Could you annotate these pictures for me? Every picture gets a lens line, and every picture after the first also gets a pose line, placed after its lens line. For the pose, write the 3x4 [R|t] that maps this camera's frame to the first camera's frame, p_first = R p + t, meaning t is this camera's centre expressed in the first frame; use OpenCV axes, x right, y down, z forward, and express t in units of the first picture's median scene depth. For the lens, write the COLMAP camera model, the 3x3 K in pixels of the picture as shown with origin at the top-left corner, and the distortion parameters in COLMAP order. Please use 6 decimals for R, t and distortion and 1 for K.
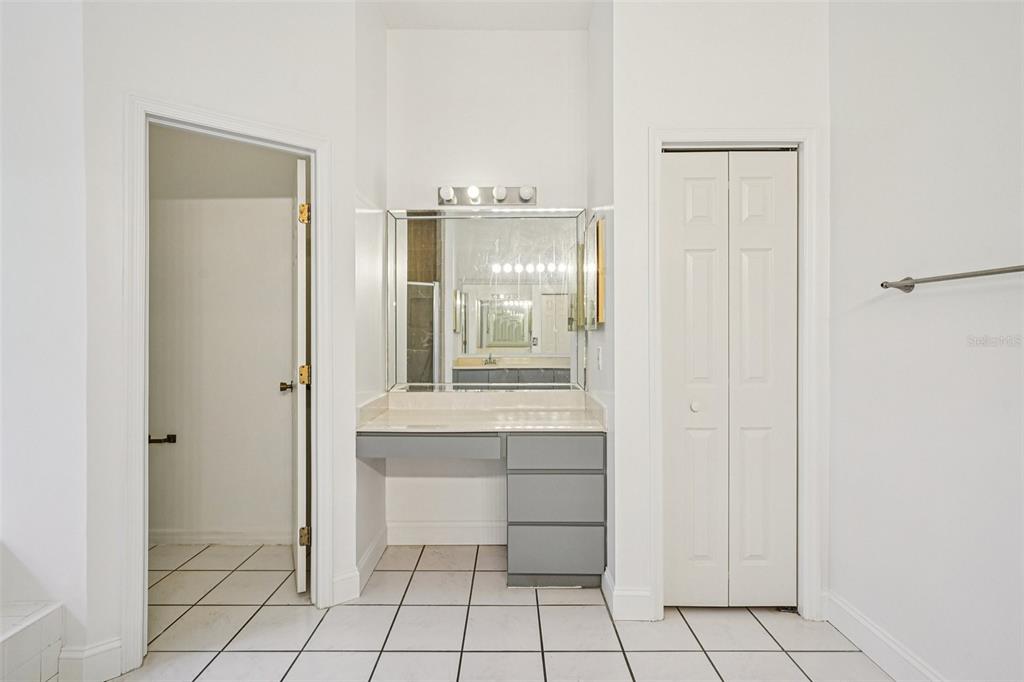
lens RADIAL K [[463.8, 0, 510.2], [0, 463.8, 335.5], [0, 0, 1]] dist [-0.001850, -0.000229]
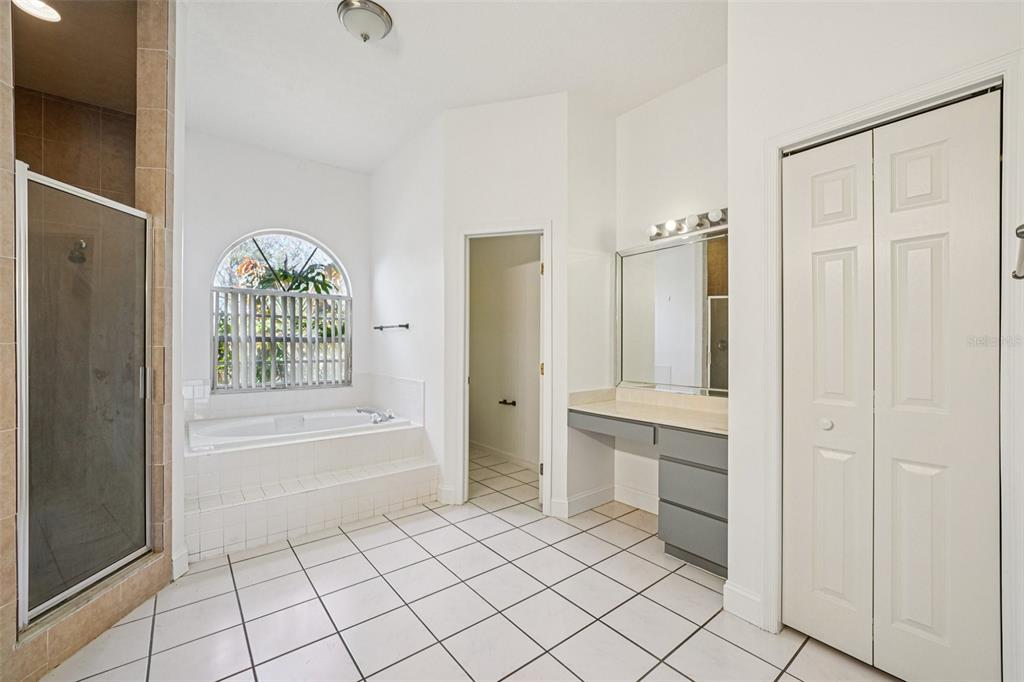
lens RADIAL K [[417.0, 0, 508.2], [0, 417.0, 344.0], [0, 0, 1]] dist [-0.001914, 0.000204]
pose [[0.620231, 0.001075, -0.784418, 0.607562], [-0.002111, 0.999998, -0.000299, -0.001946], [0.784416, 0.001841, 0.620232, 0.004005]]
